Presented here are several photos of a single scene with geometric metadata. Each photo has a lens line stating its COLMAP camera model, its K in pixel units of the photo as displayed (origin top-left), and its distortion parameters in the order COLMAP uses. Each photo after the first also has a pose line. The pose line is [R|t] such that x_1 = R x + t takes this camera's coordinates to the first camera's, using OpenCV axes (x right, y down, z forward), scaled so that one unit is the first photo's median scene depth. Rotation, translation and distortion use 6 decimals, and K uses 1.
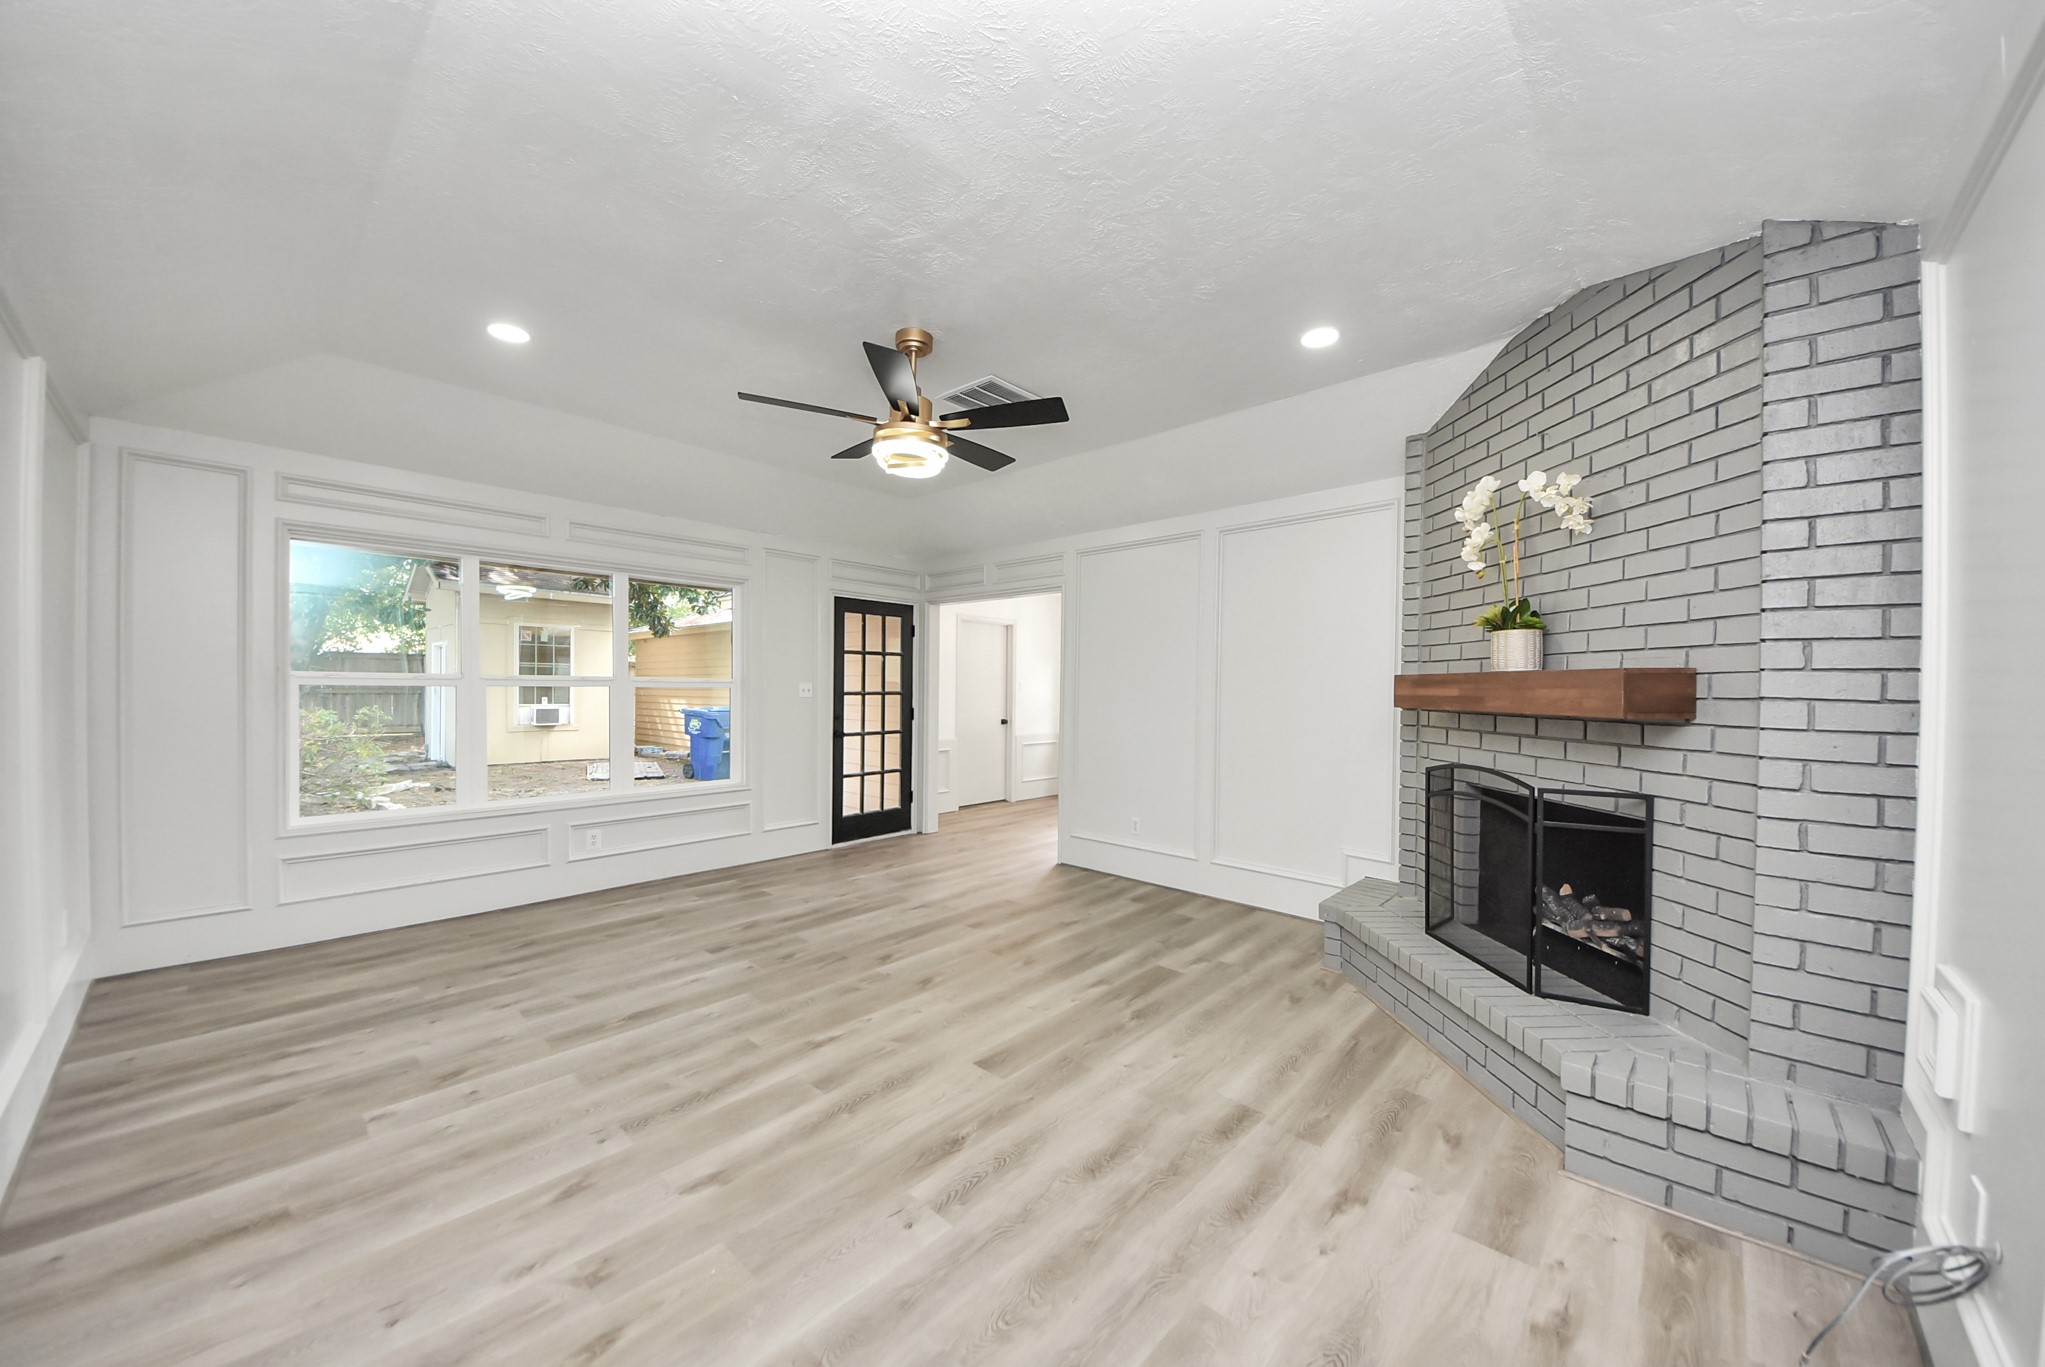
lens RADIAL K [[747.6, 0, 1024.1], [0, 747.6, 688.3], [0, 0, 1]] dist [0.015479, -0.007863]
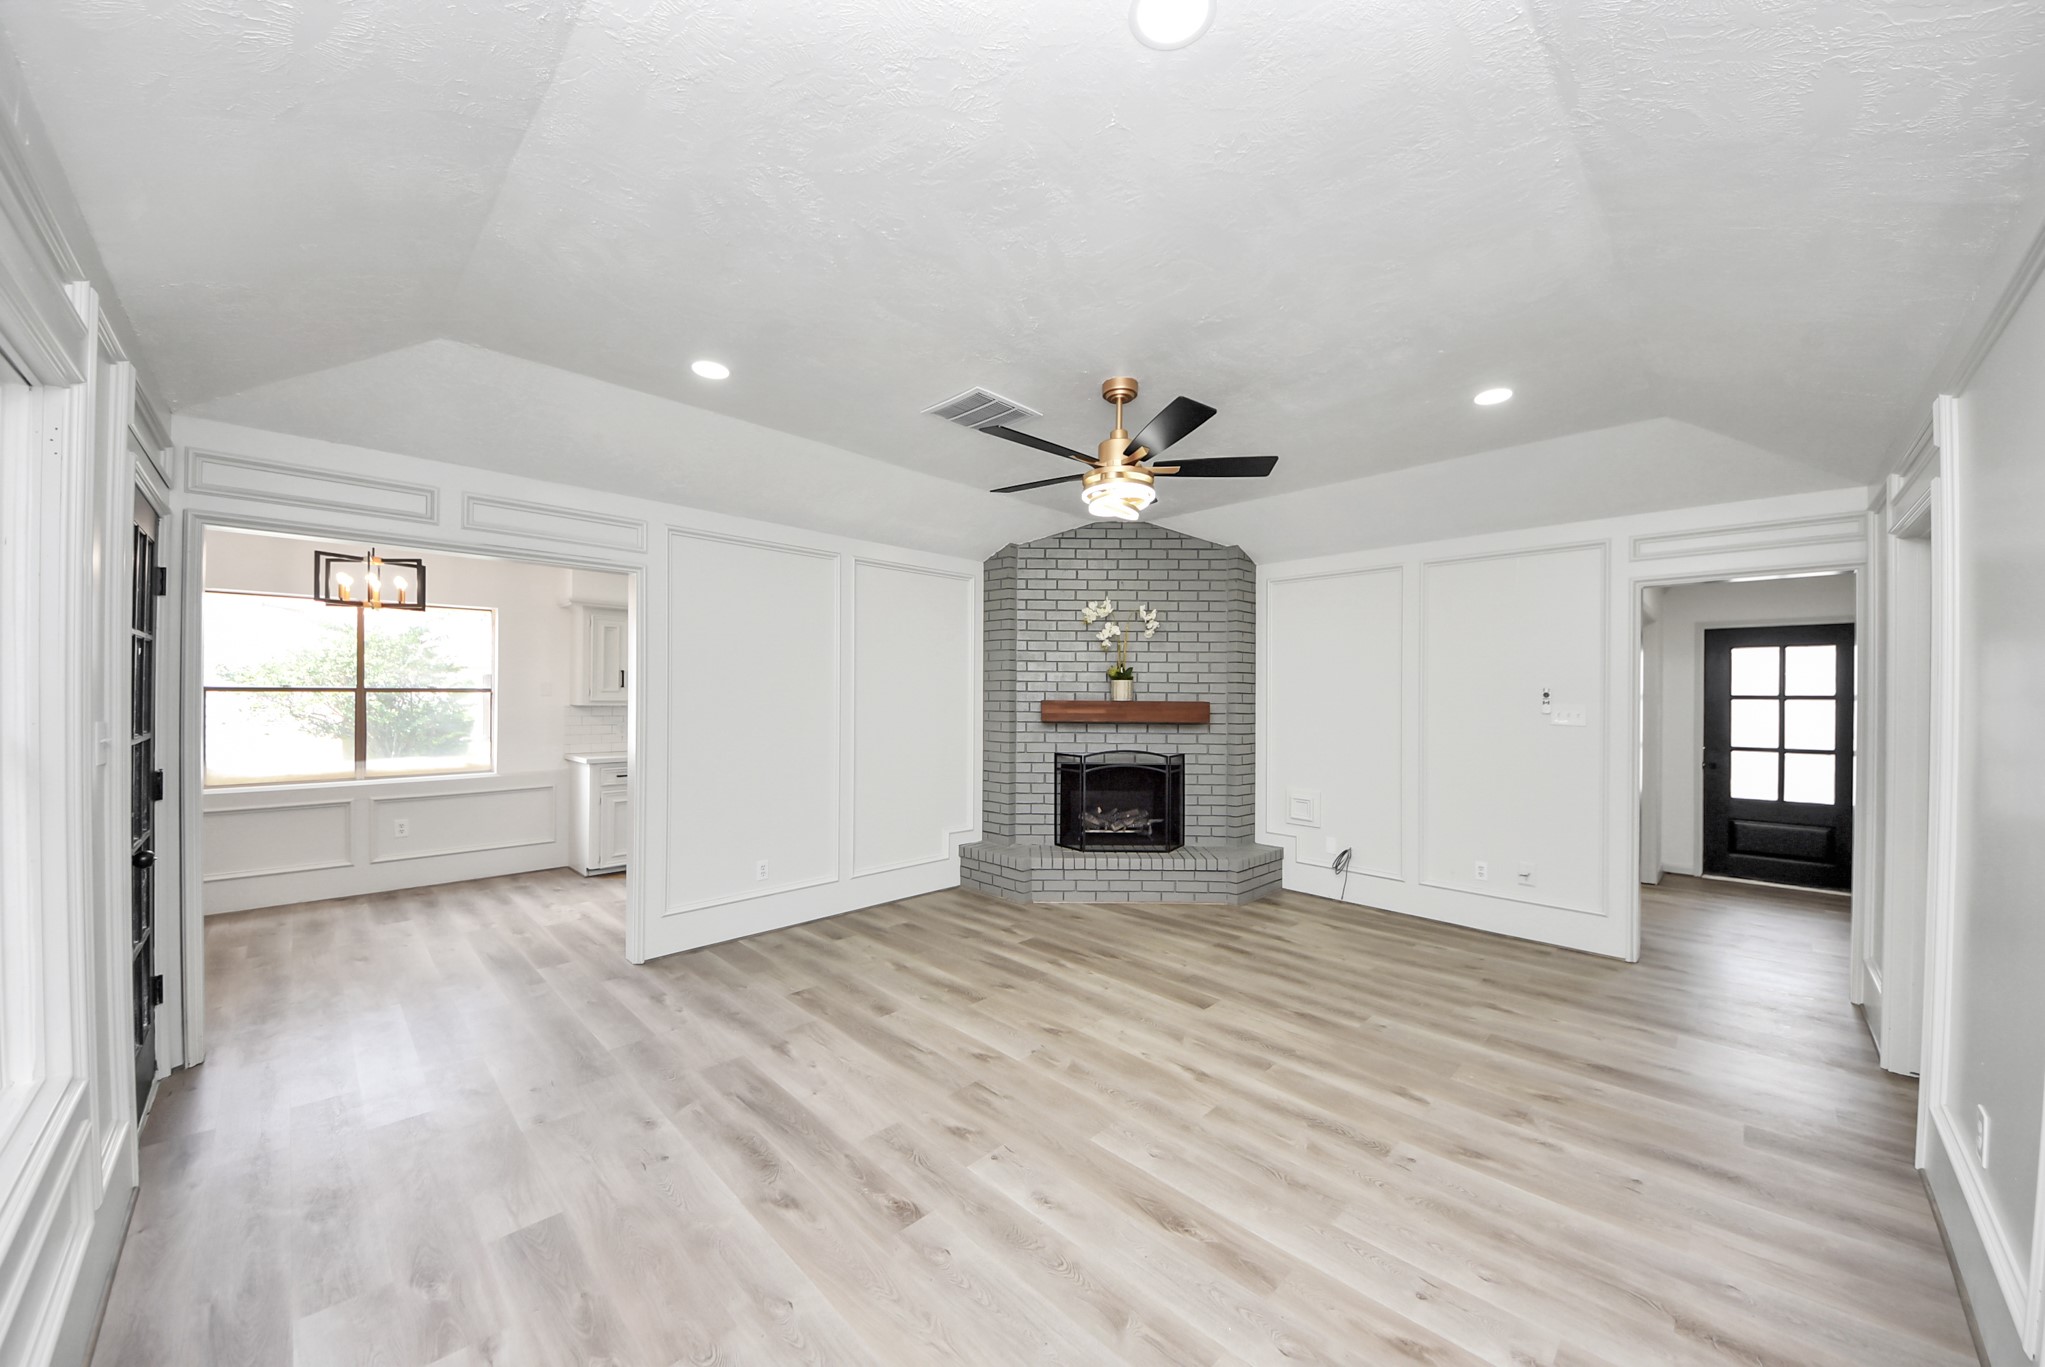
lens RADIAL K [[731.9, 0, 1035.8], [0, 731.9, 691.4], [0, 0, 1]] dist [0.013942, -0.011561]
pose [[0.029557, -0.002351, 0.999560, -1.521551], [0.001623, 0.999996, 0.002304, -0.062596], [-0.999562, 0.001554, 0.029561, 1.411609]]
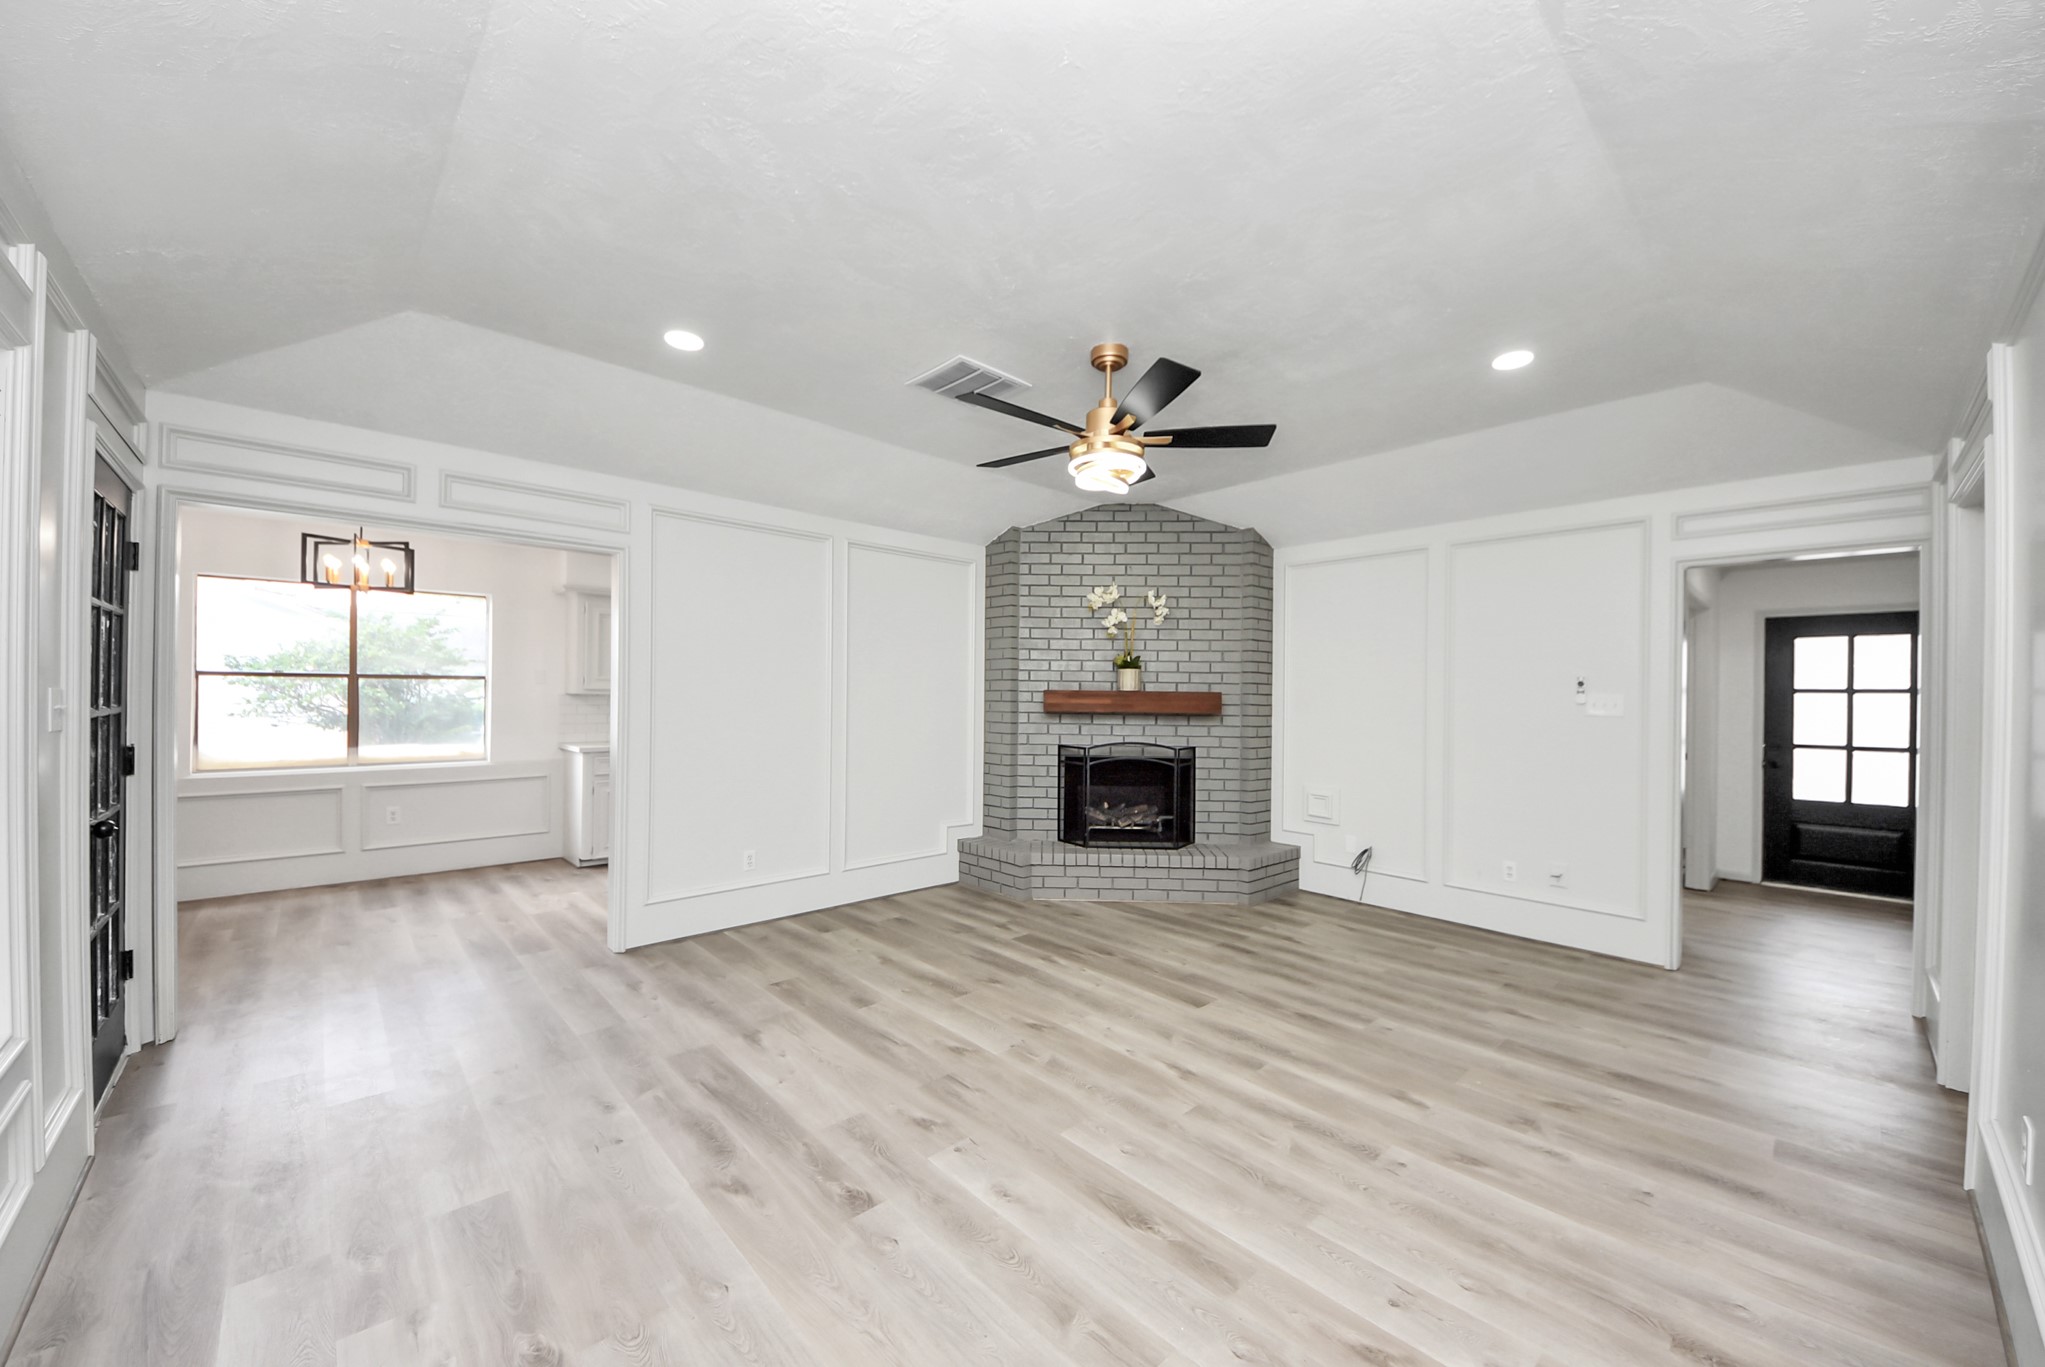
lens RADIAL K [[760.4, 0, 1033.6], [0, 760.4, 691.7], [0, 0, 1]] dist [0.015627, -0.011891]
pose [[0.066151, -0.003997, 0.997802, -1.513474], [-0.000733, 0.999992, 0.004055, -0.031754], [-0.997809, -0.000999, 0.066148, 1.339456]]
